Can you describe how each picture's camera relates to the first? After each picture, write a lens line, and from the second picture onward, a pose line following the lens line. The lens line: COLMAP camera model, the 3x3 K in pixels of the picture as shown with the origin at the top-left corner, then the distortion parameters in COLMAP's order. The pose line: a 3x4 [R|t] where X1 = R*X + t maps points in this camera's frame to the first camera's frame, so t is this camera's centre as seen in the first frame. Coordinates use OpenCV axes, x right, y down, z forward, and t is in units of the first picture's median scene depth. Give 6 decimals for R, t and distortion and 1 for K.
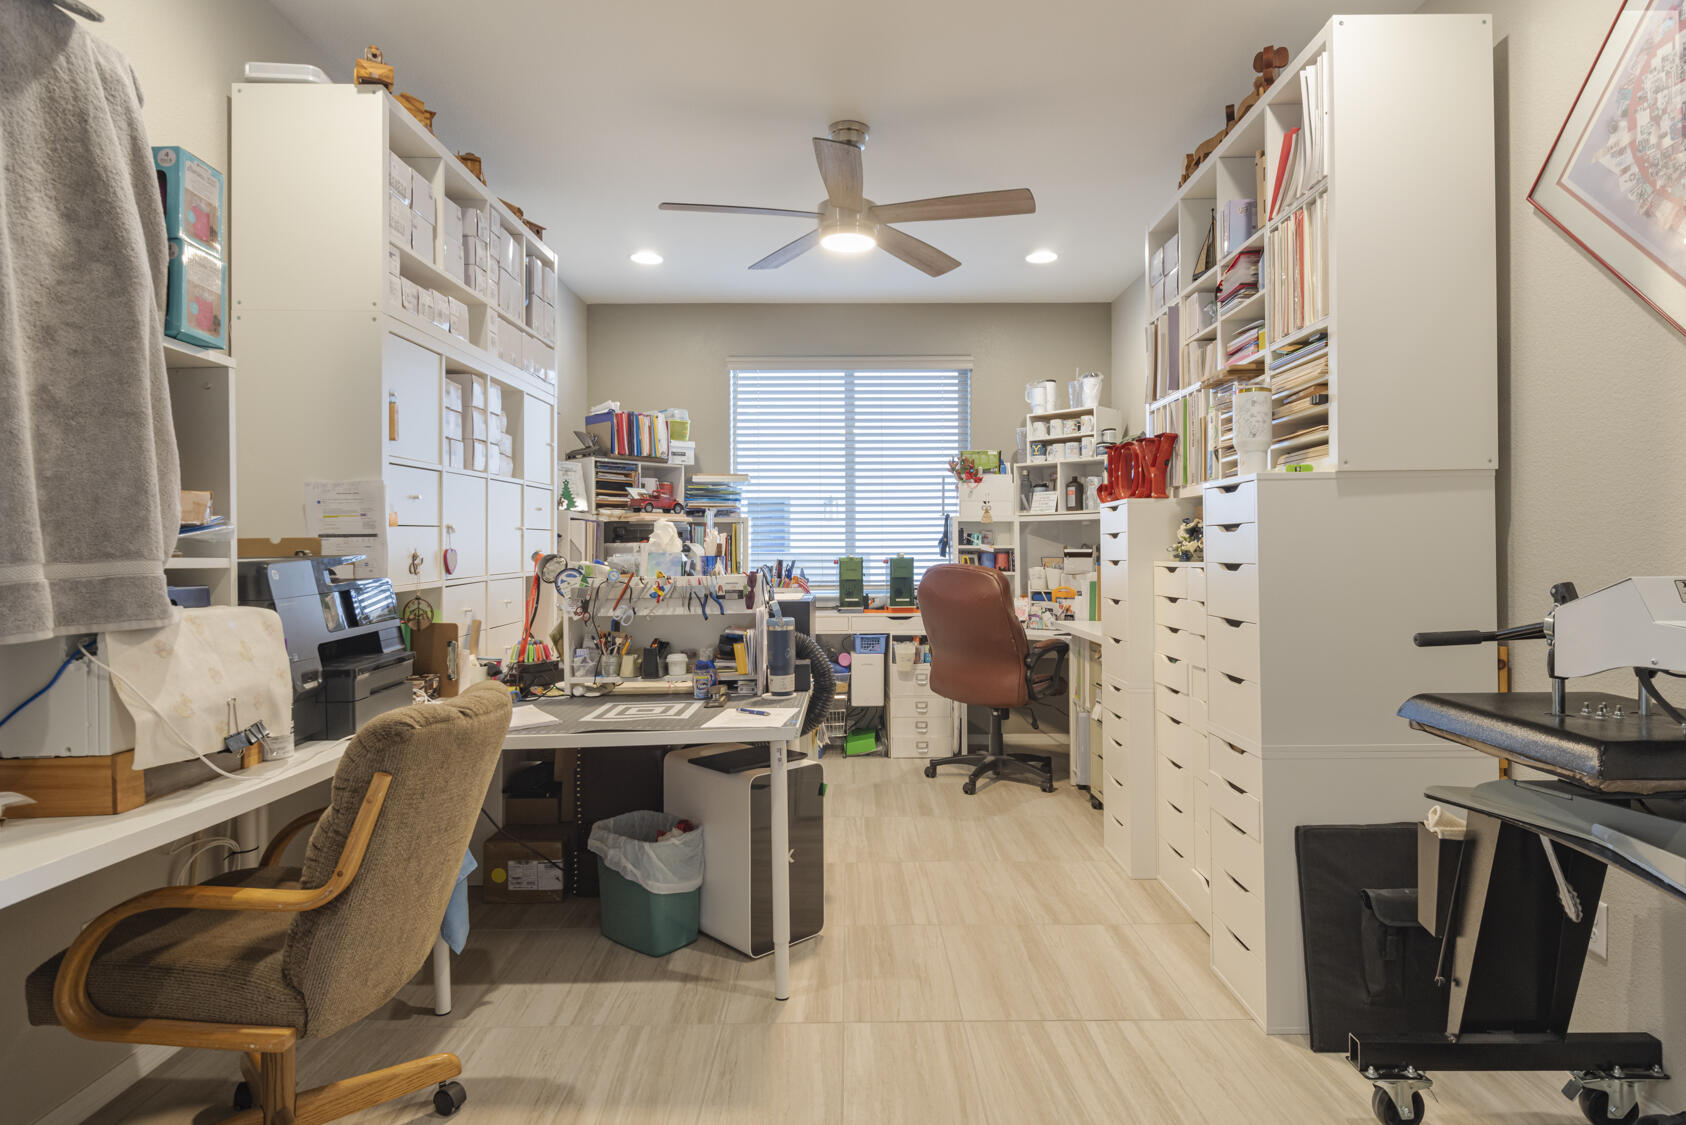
lens RADIAL K [[935.9, 0, 851.4], [0, 935.9, 545.7], [0, 0, 1]] dist [0.002570, -0.000344]
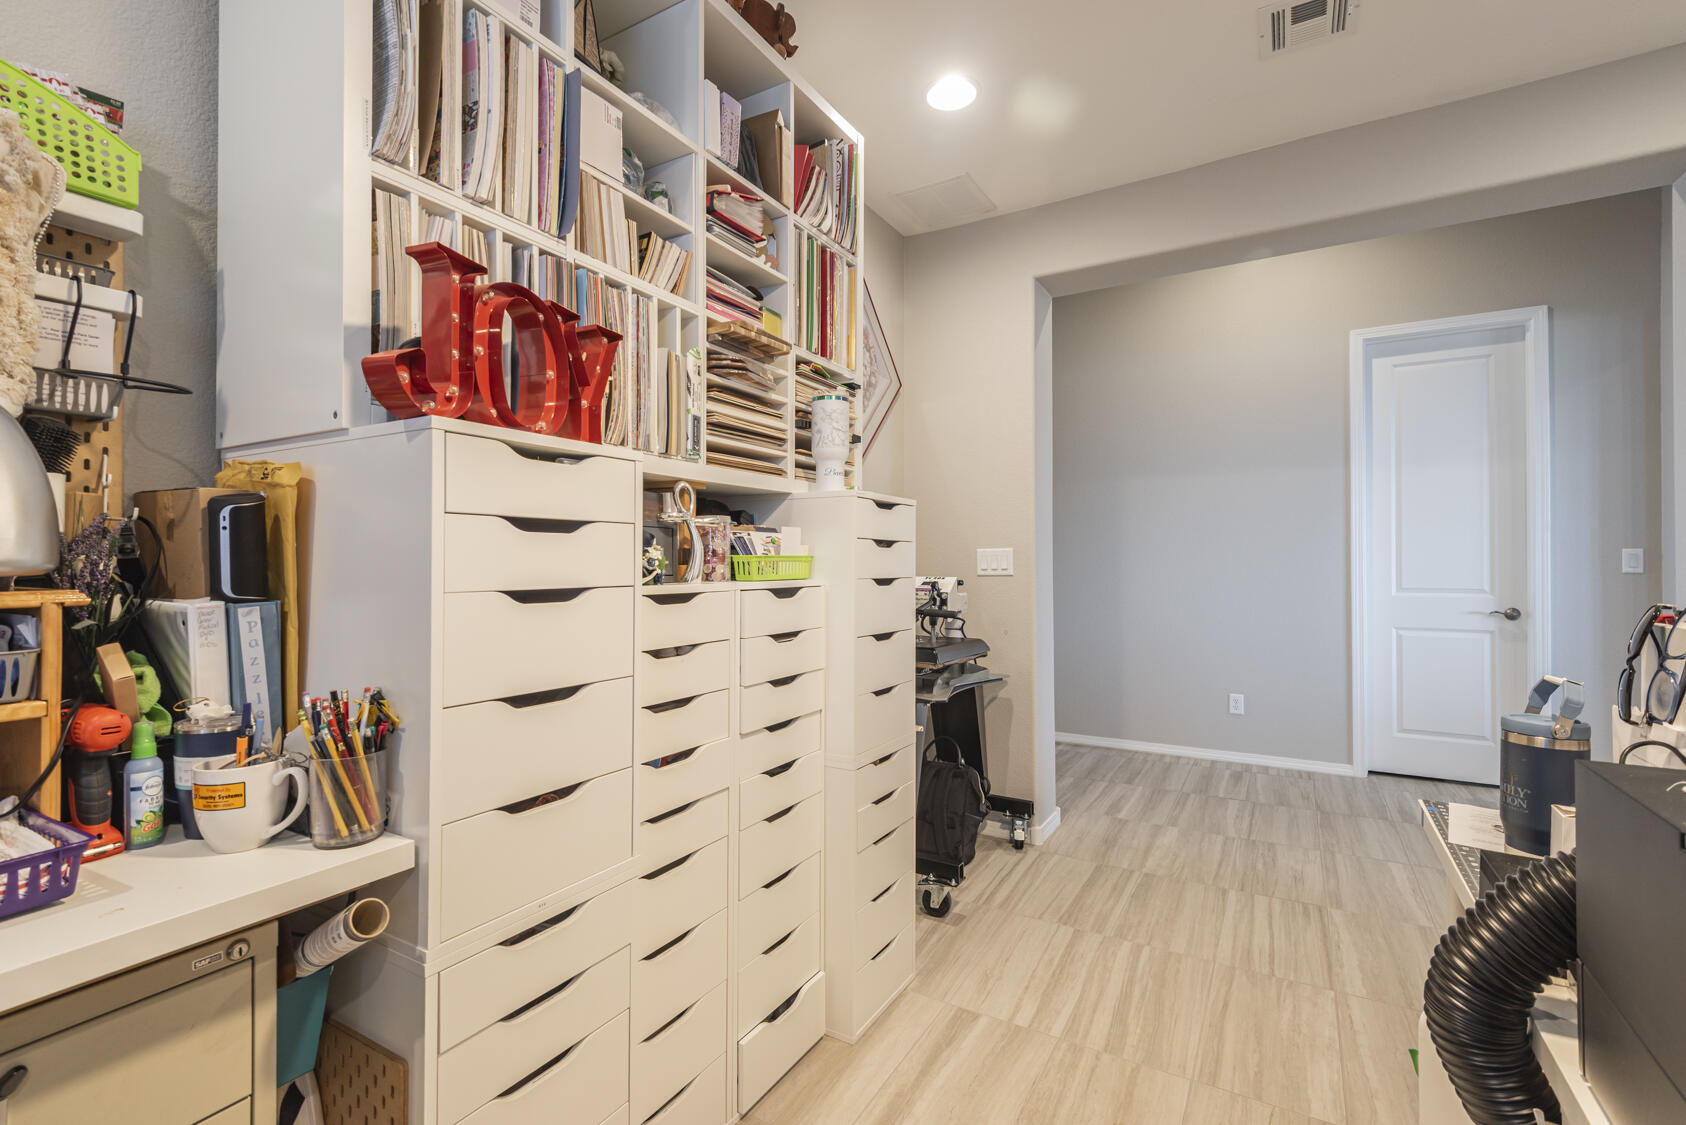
lens RADIAL K [[763.2, 0, 843.0], [0, 763.2, 562.5], [0, 0, 1]] dist [0.000245, -0.000019]
pose [[-0.860654, 0.008200, 0.509125, 0.029861], [0.007120, 0.999966, -0.004069, 0.005833], [-0.509141, 0.000123, -0.860683, 1.837277]]
